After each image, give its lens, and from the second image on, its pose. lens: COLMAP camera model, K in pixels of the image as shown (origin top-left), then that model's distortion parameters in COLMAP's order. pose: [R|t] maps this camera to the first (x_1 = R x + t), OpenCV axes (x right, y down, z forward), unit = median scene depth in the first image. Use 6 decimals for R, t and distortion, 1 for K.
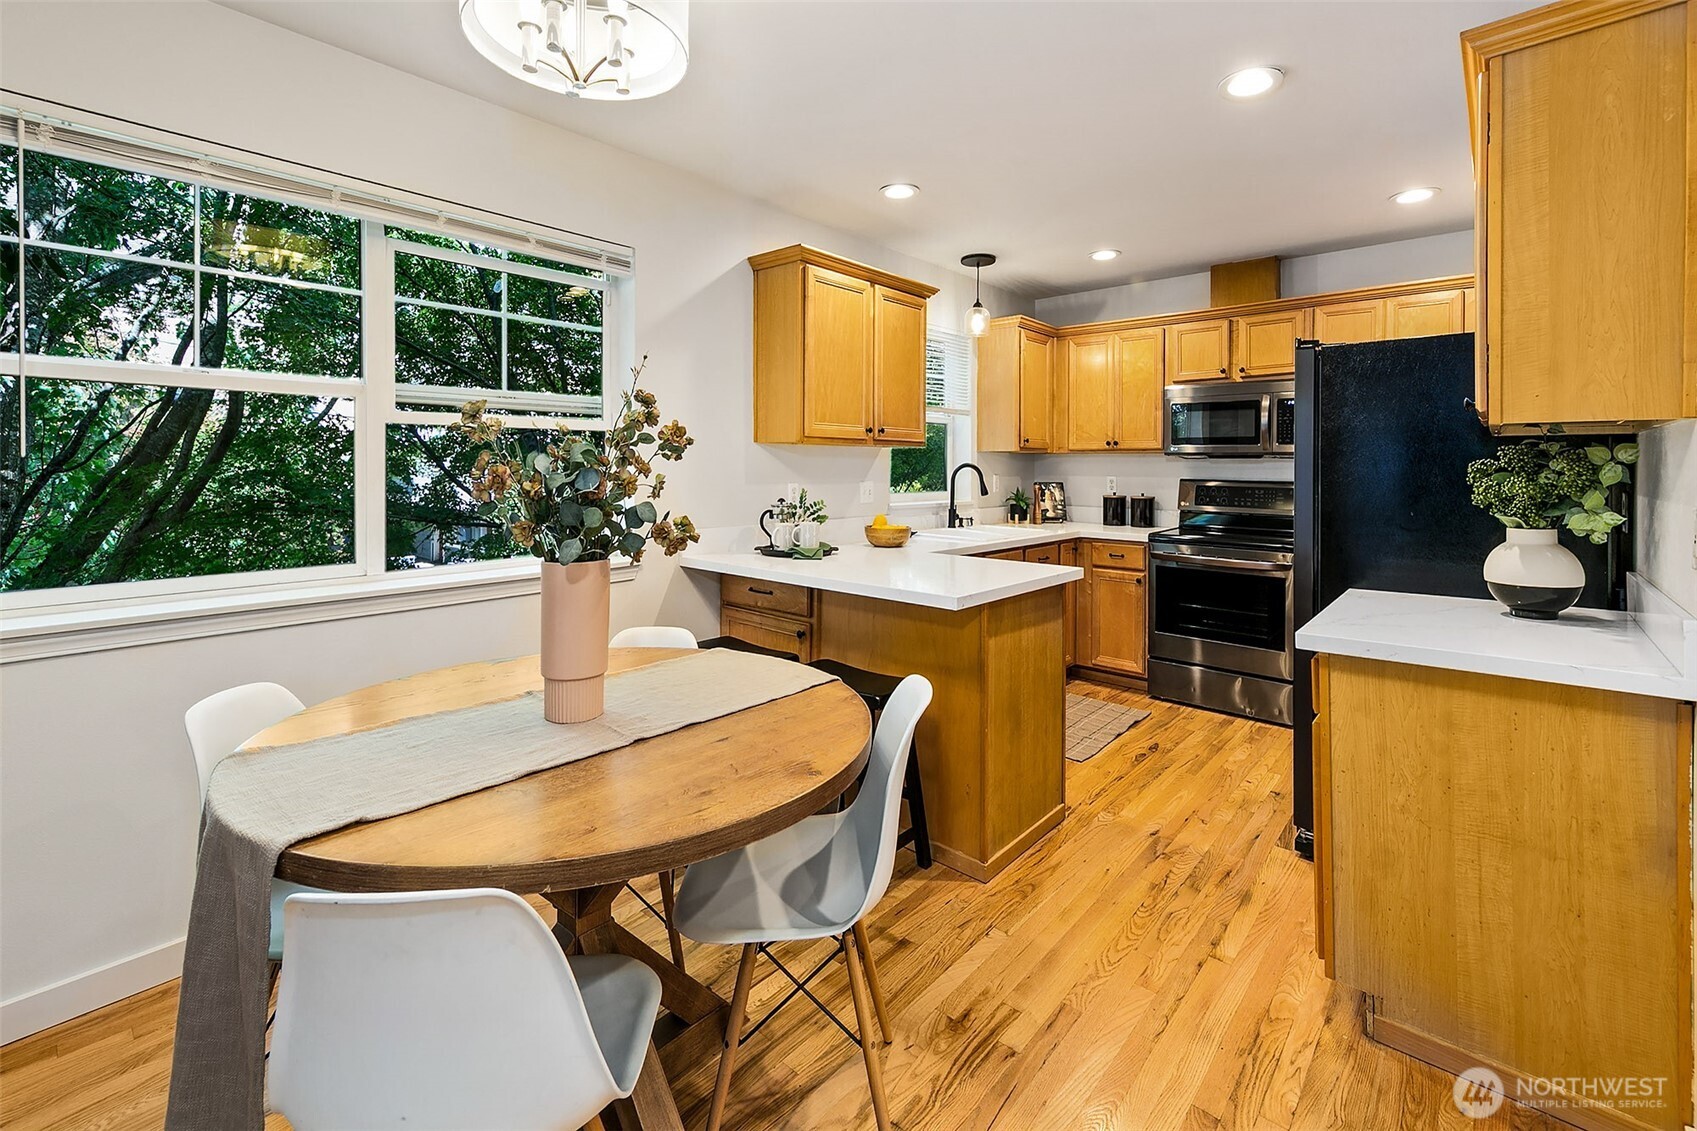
lens RADIAL K [[701.9, 0, 849.3], [0, 701.9, 465.8], [0, 0, 1]] dist [0.003637, -0.000041]
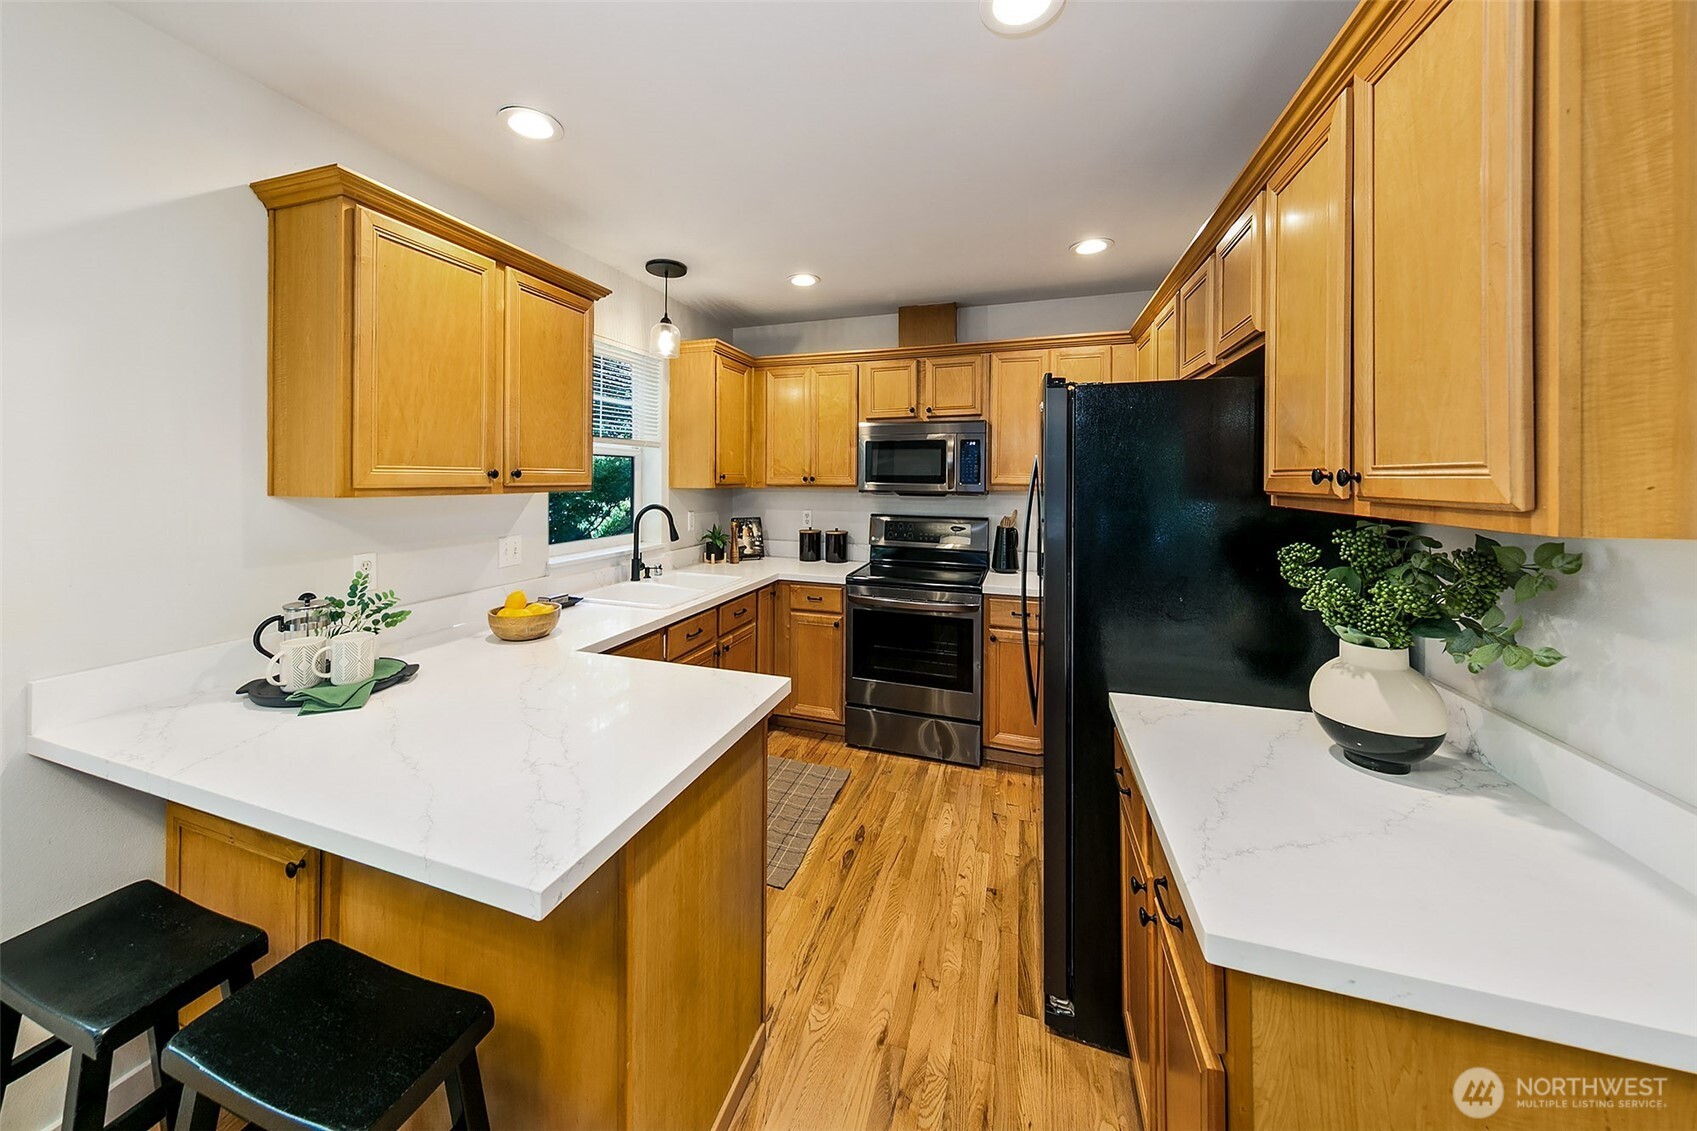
lens RADIAL K [[558.4, 0, 799.1], [0, 558.4, 471.5], [0, 0, 1]] dist [0.000943, 0.000015]
pose [[0.933052, 0.003818, 0.359722, 0.091877], [-0.000745, 0.999962, -0.008681, -0.039849], [-0.359741, 0.007831, 0.933019, 0.313307]]
